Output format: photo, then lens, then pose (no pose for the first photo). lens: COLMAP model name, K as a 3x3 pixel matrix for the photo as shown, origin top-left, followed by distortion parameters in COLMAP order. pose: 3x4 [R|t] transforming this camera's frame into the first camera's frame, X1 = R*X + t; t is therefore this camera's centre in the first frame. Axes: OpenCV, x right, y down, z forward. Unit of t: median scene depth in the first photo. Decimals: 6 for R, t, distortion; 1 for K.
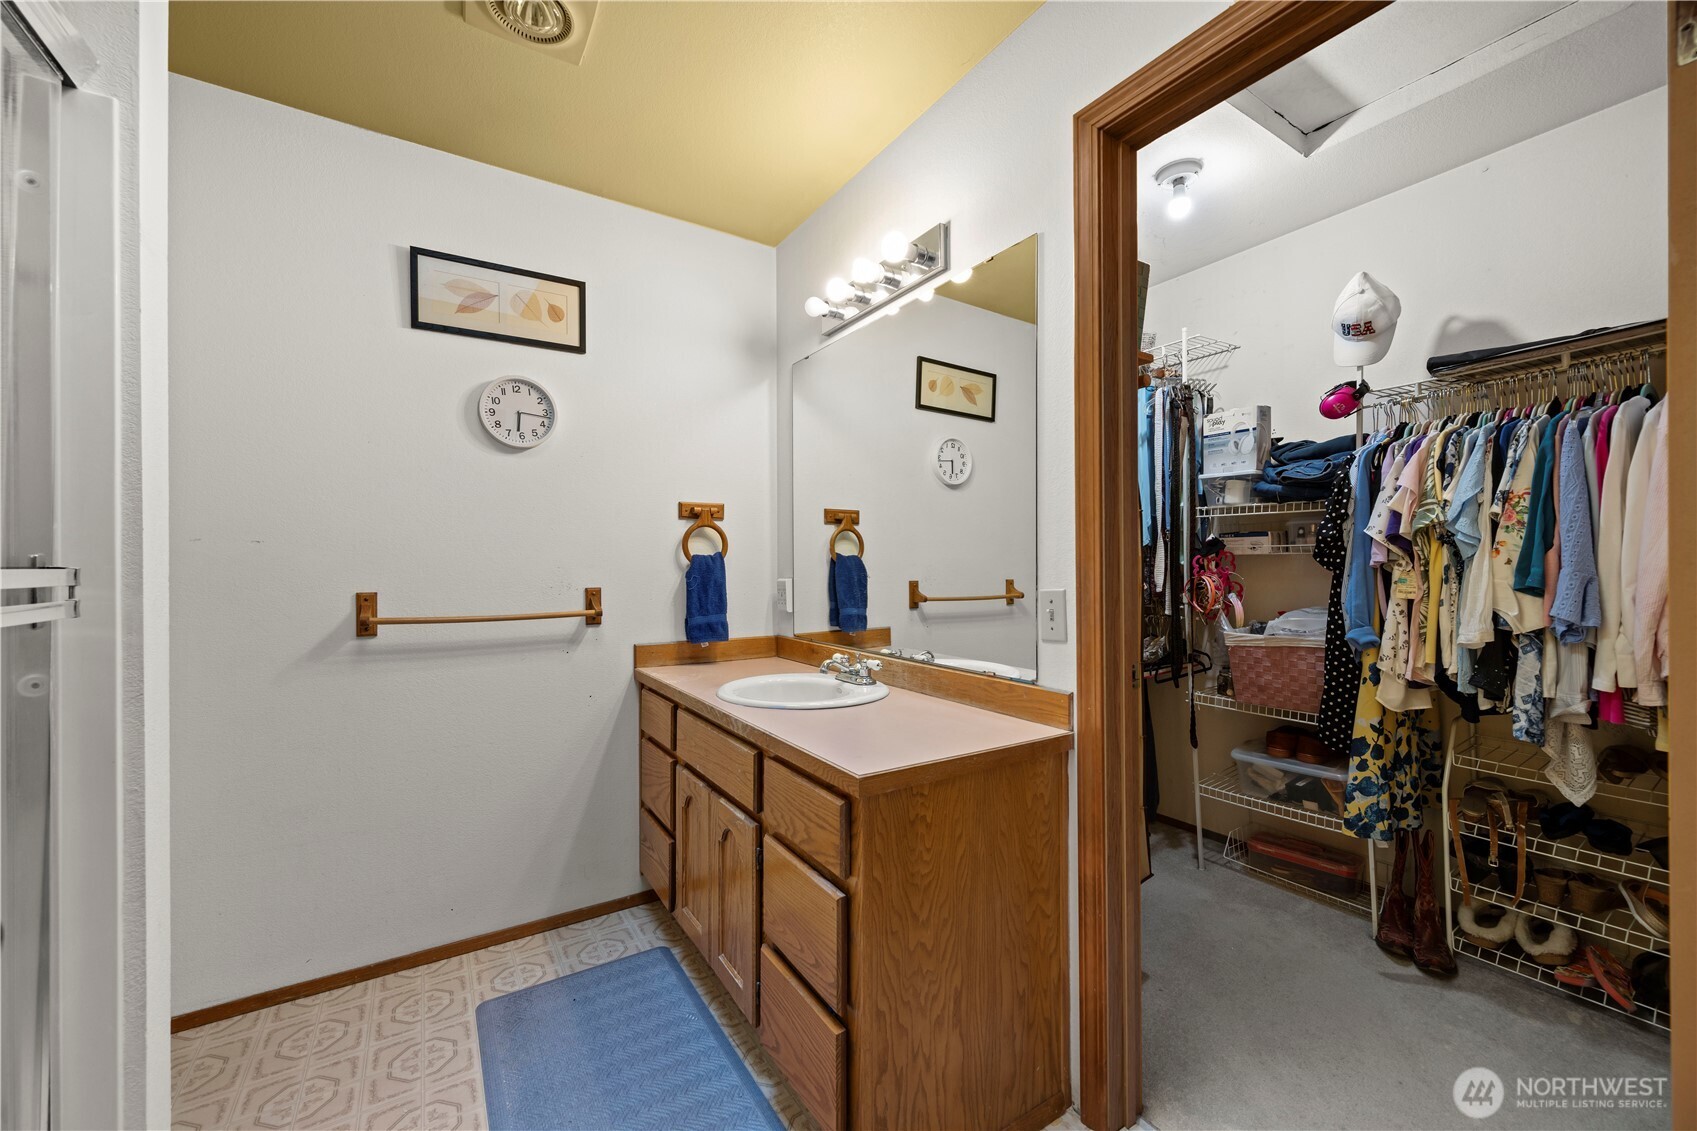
lens RADIAL K [[664.4, 0, 851.5], [0, 664.4, 568.7], [0, 0, 1]] dist [0.003727, 0.000146]
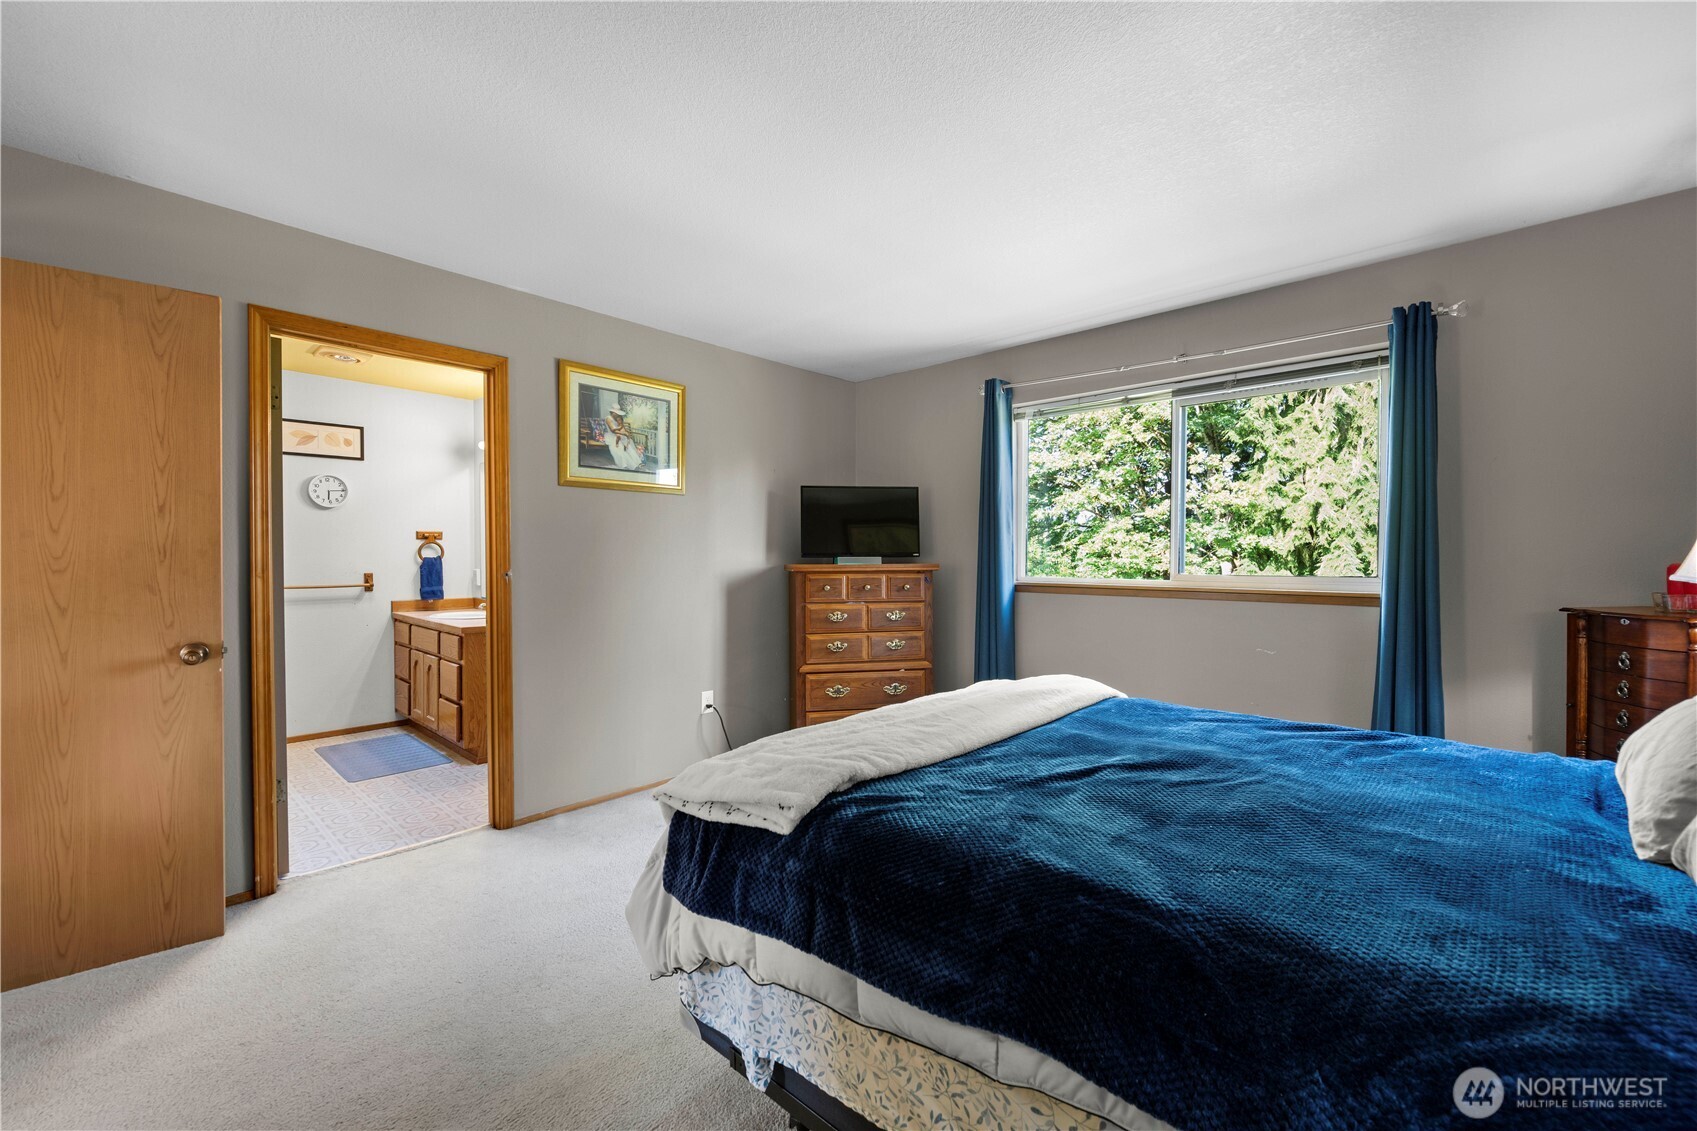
lens RADIAL K [[673.4, 0, 845.0], [0, 673.4, 567.9], [0, 0, 1]] dist [-0.002127, -0.000099]
pose [[0.966746, 0.002087, 0.255731, 0.521464], [-0.005981, 0.999878, 0.014451, -0.027724], [-0.255669, -0.015500, 0.966640, -1.435063]]
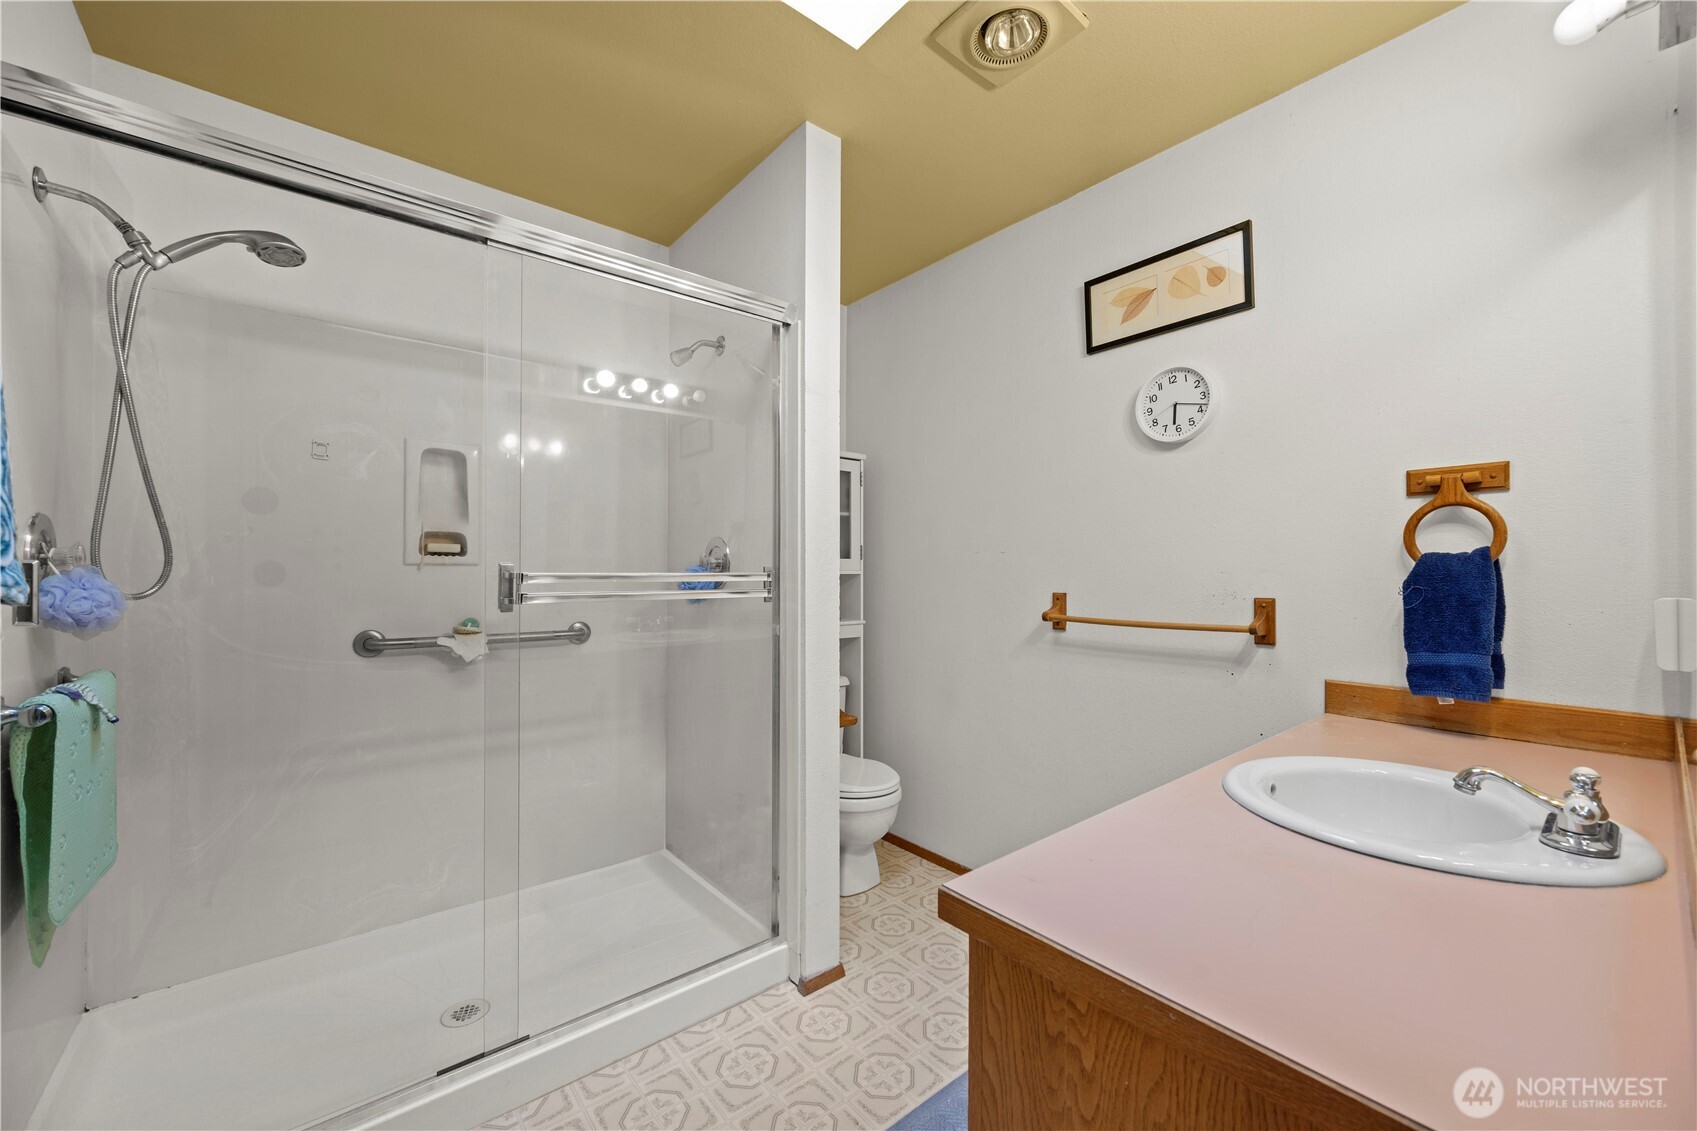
lens RADIAL K [[664.4, 0, 848.6], [0, 664.4, 566.3], [0, 0, 1]] dist [0.003727, 0.000146]
pose [[0.124730, -0.002522, -0.992188, 0.340512], [-0.000499, 0.999996, -0.002605, -0.007074], [0.992191, 0.000820, 0.124728, 0.415078]]
